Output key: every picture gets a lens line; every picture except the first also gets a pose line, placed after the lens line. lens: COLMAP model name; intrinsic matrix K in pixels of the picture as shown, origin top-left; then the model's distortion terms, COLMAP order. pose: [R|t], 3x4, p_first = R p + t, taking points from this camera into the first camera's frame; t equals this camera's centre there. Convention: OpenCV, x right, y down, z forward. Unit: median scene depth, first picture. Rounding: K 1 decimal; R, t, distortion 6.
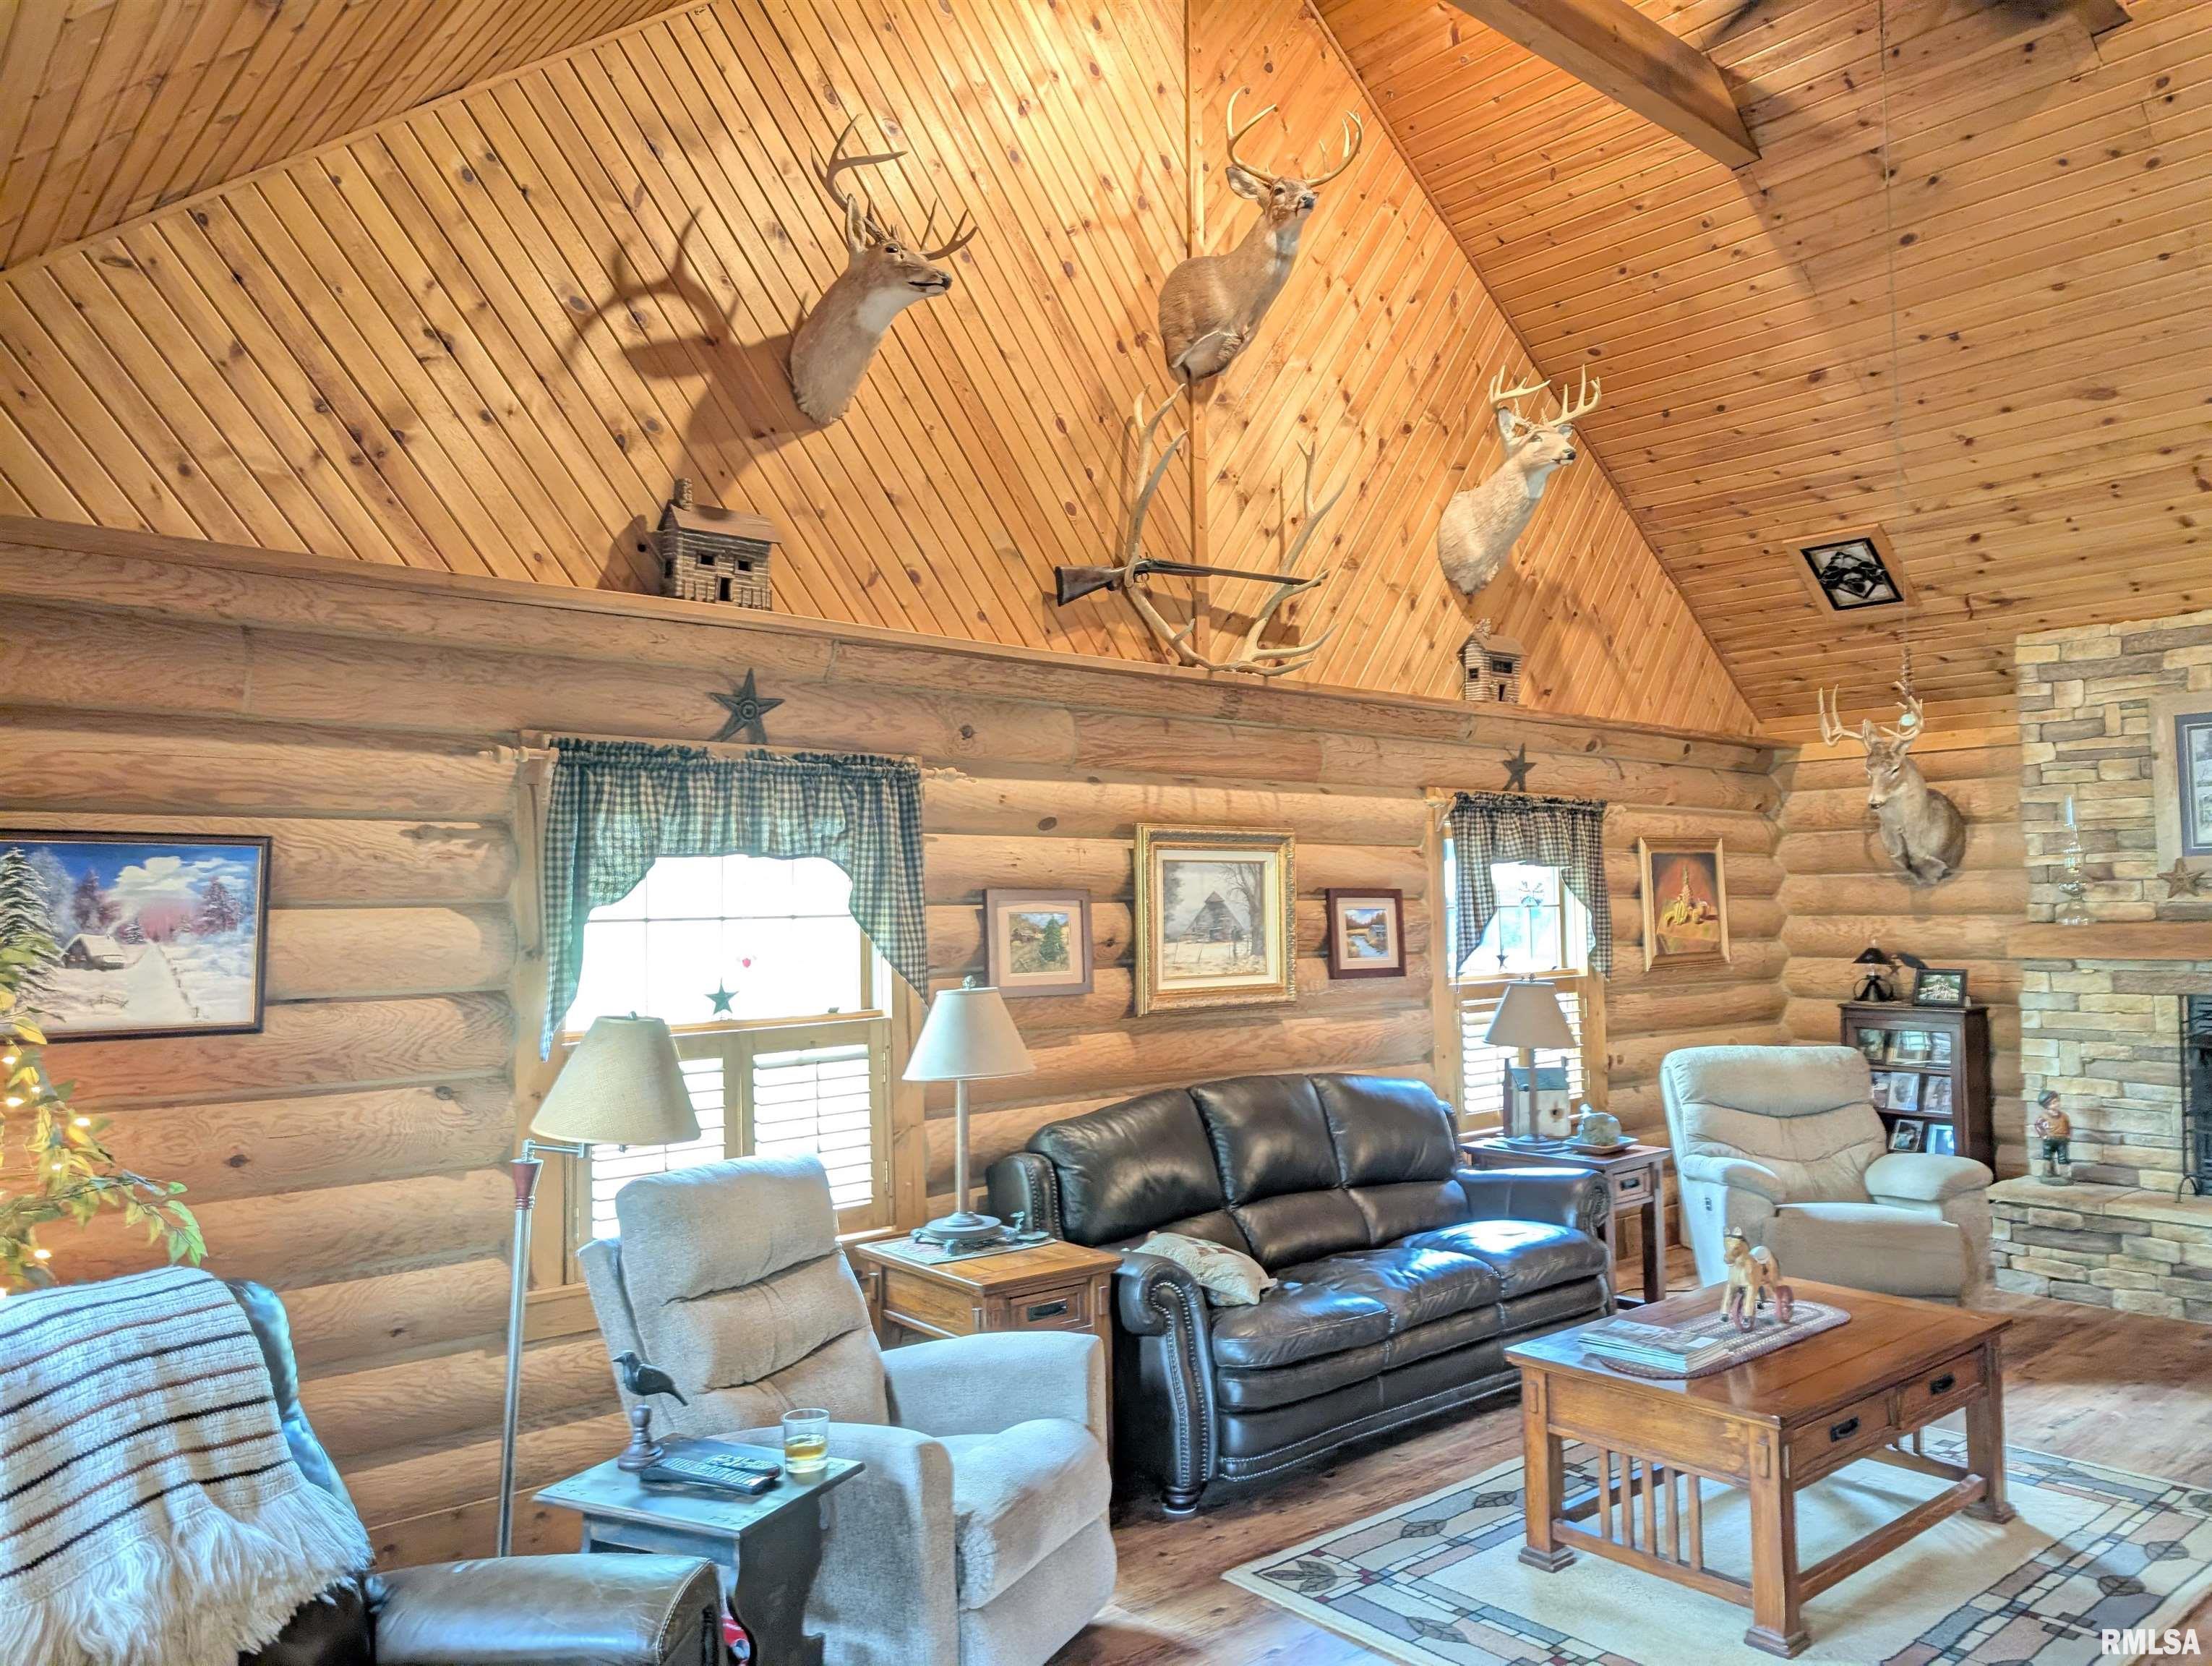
lens RADIAL K [[1575.9, 0, 1144.7], [0, 1575.9, 834.5], [0, 0, 1]] dist [0.038356, -0.034344]
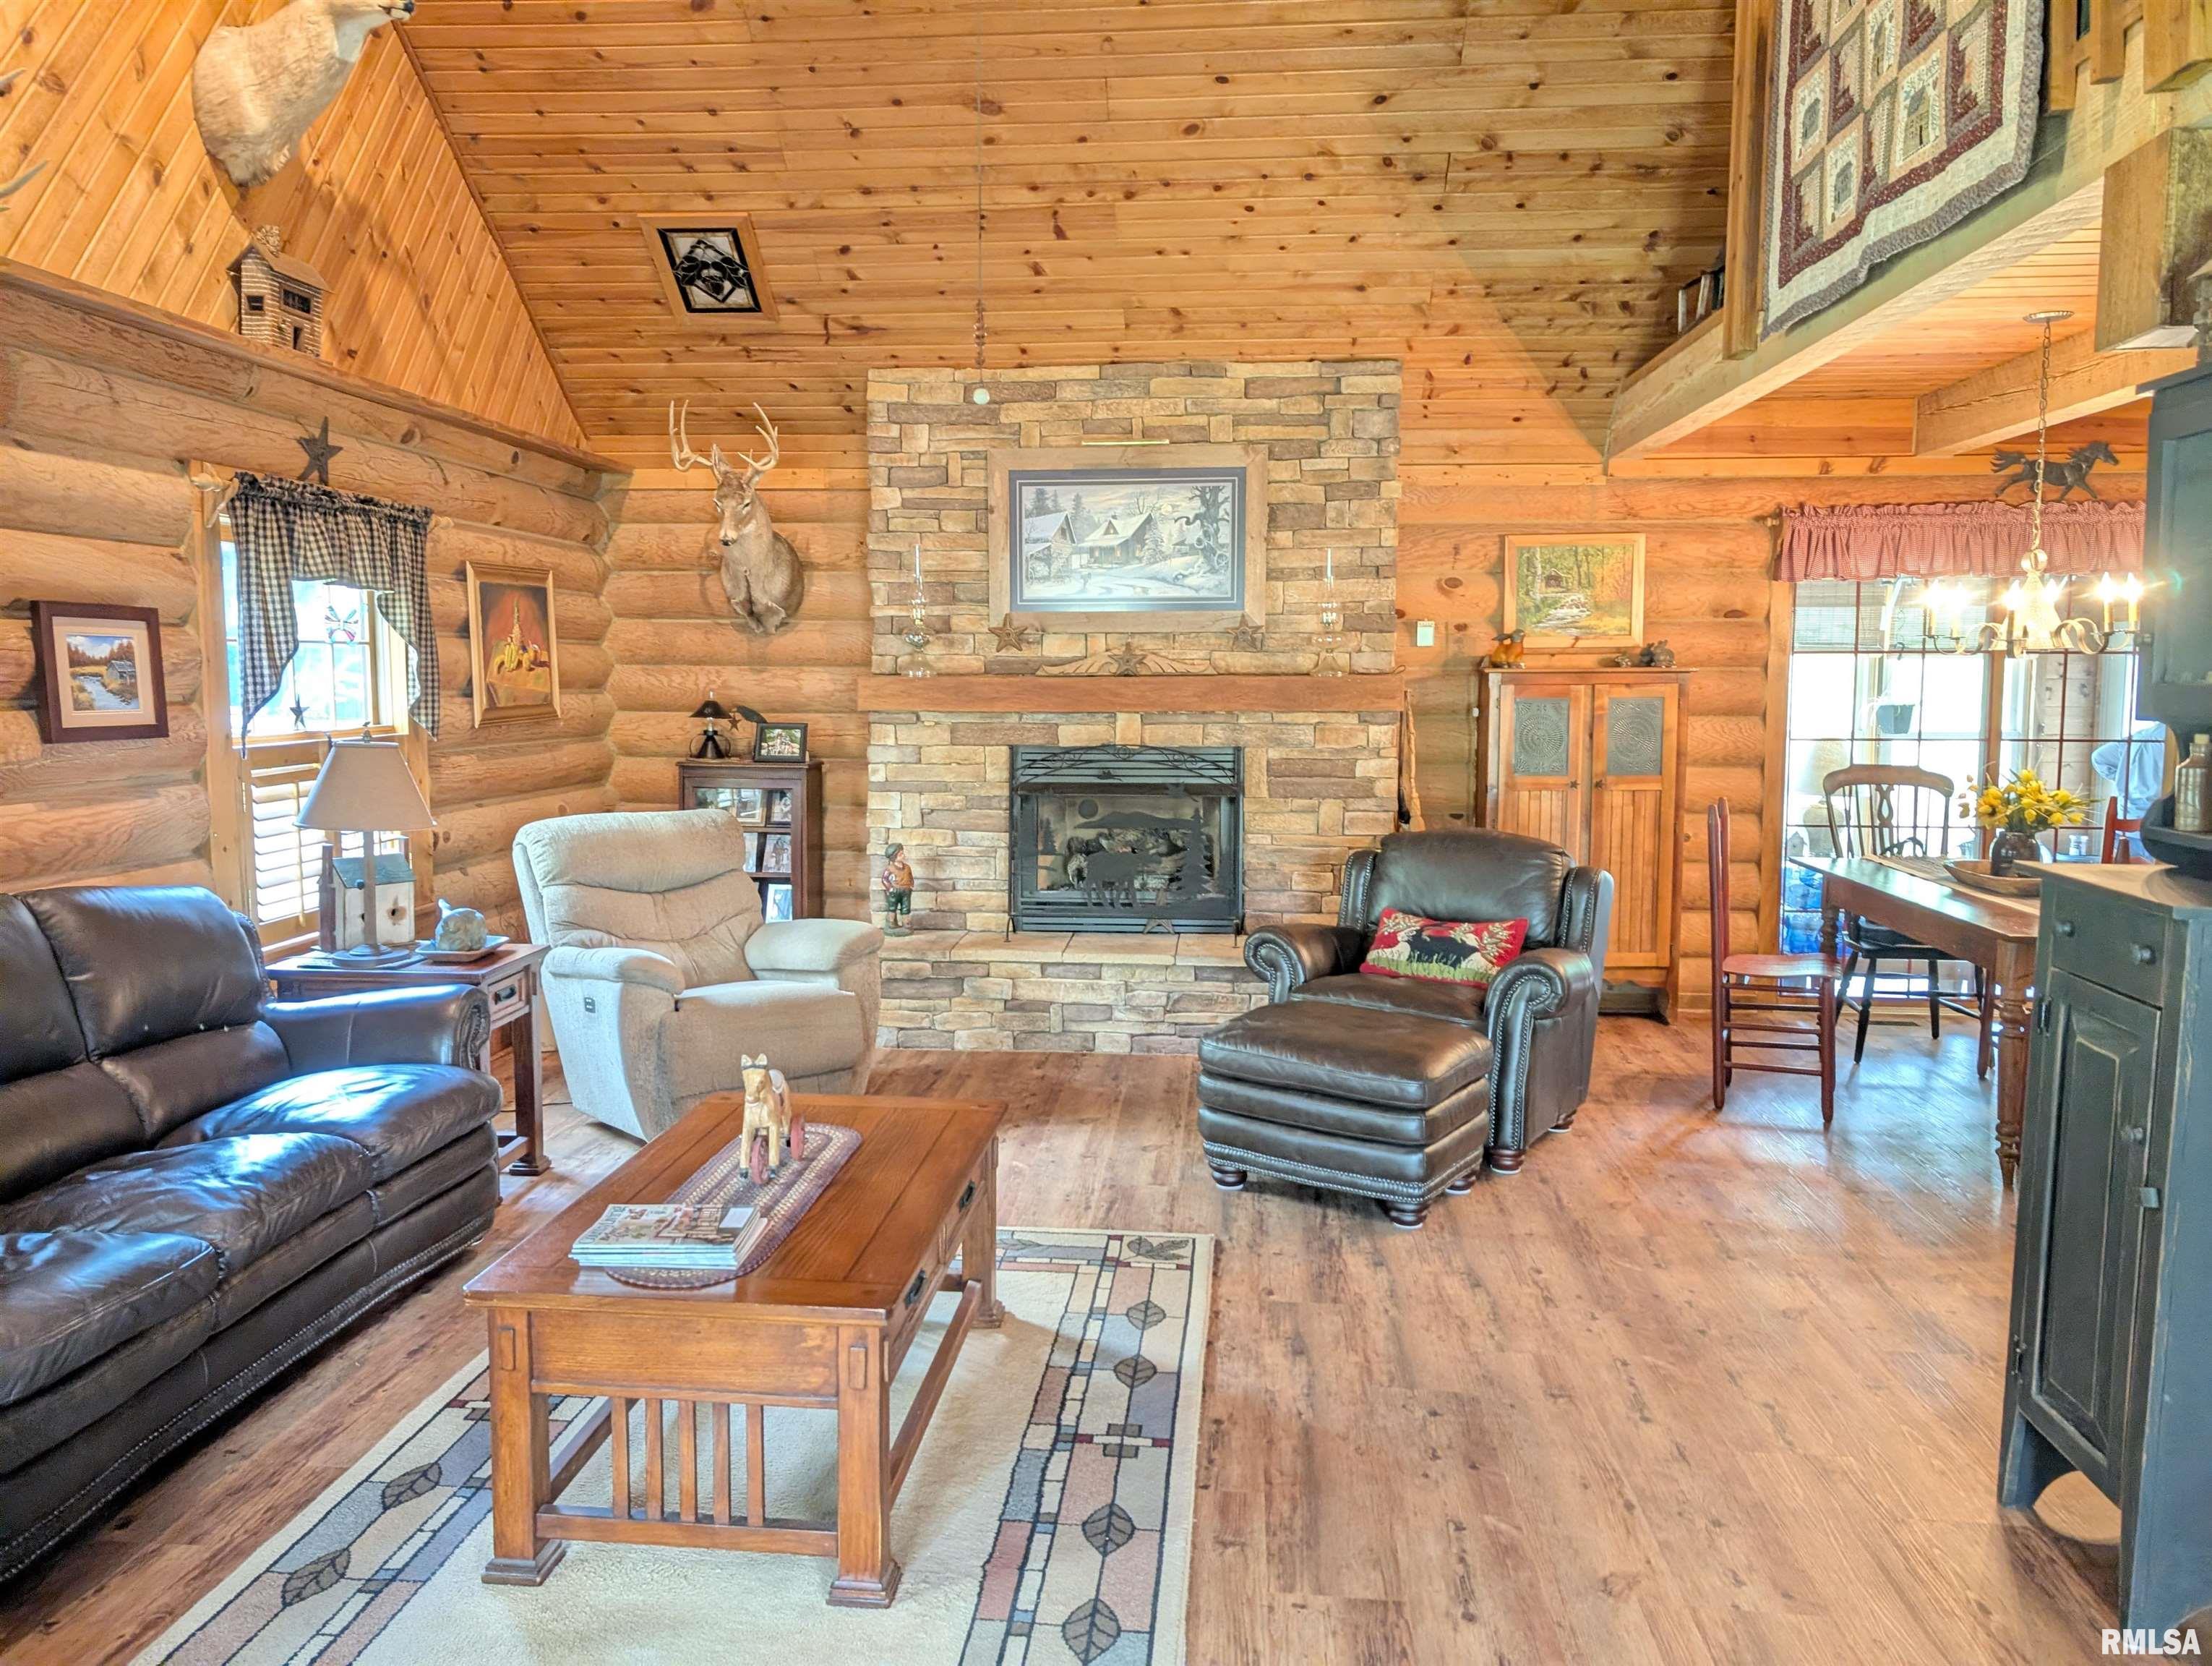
lens RADIAL K [[1575.9, 0, 1084.9], [0, 1575.9, 821.9], [0, 0, 1]] dist [0.038356, -0.034344]
pose [[0.729973, -0.049925, 0.681650, -0.016033], [-0.047455, 0.991220, 0.123417, 0.022781], [-0.681826, -0.122439, 0.721195, 0.231114]]
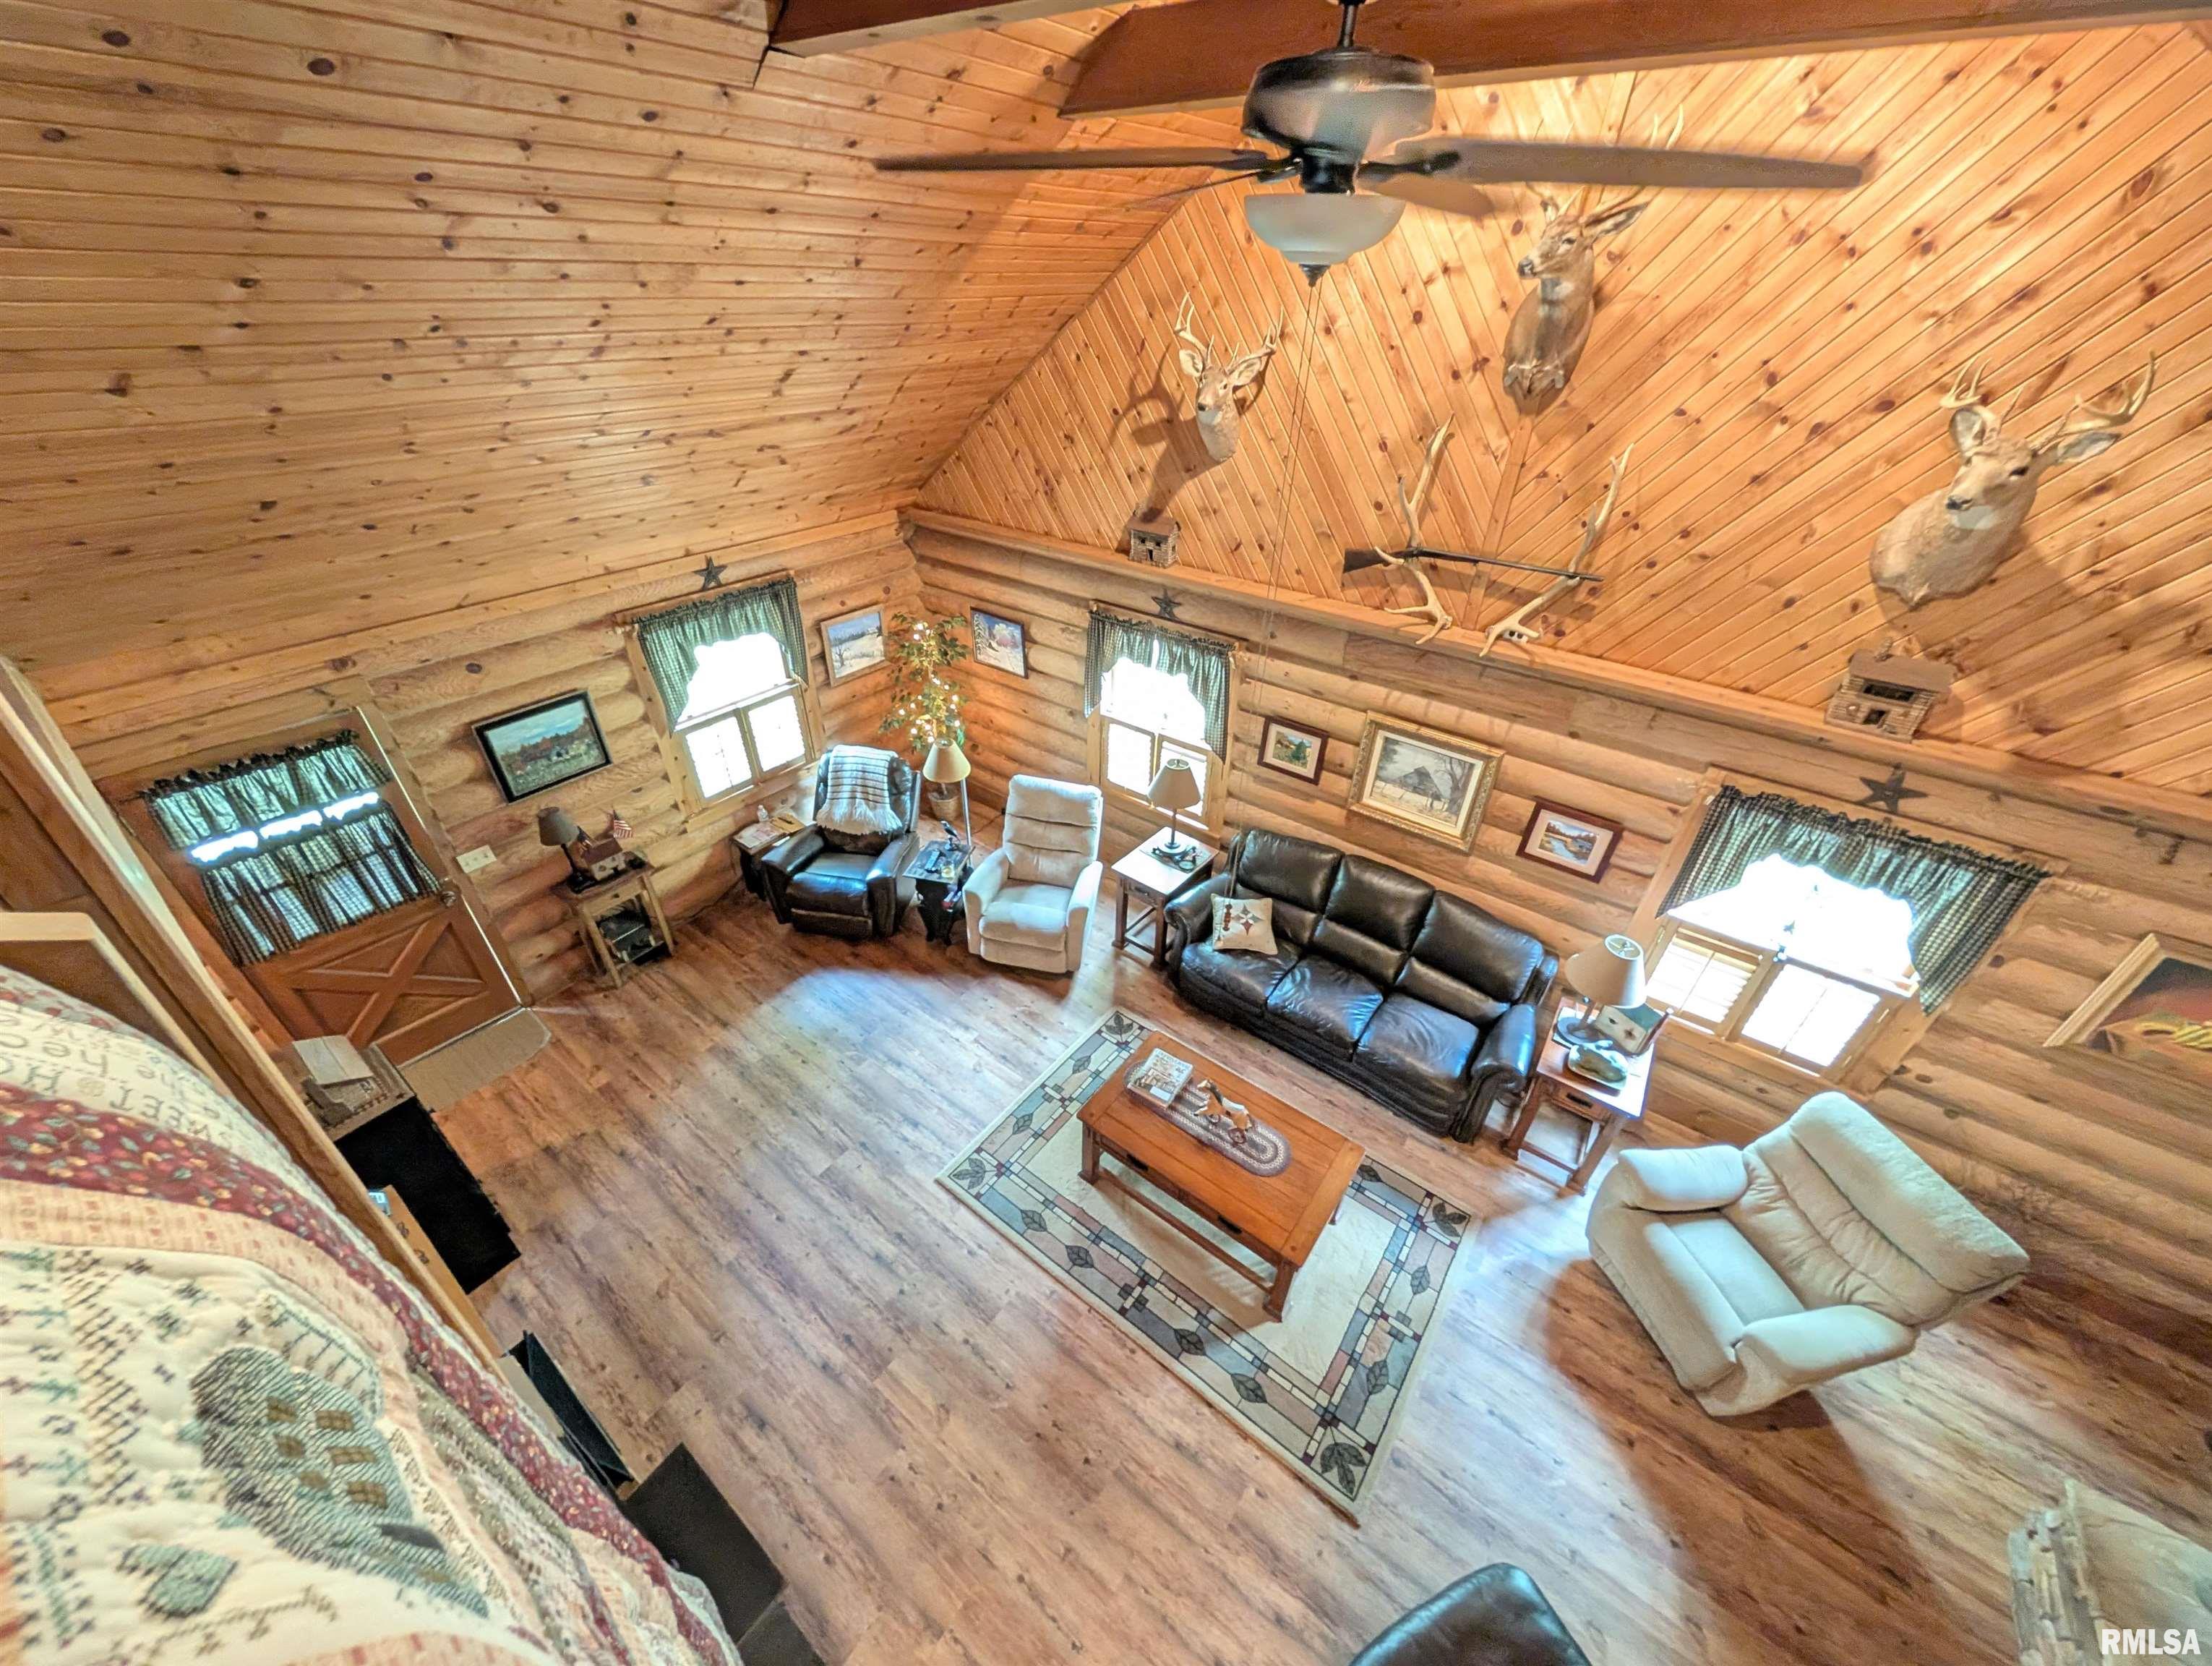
lens RADIAL K [[804.8, 0, 1099.8], [0, 804.8, 843.2], [0, 0, 1]] dist [-0.002177, -0.000126]
pose [[0.207316, 0.575904, -0.790794, 0.602111], [0.021321, 0.805504, 0.592206, -0.353528], [0.978042, -0.139635, 0.154715, 0.491759]]
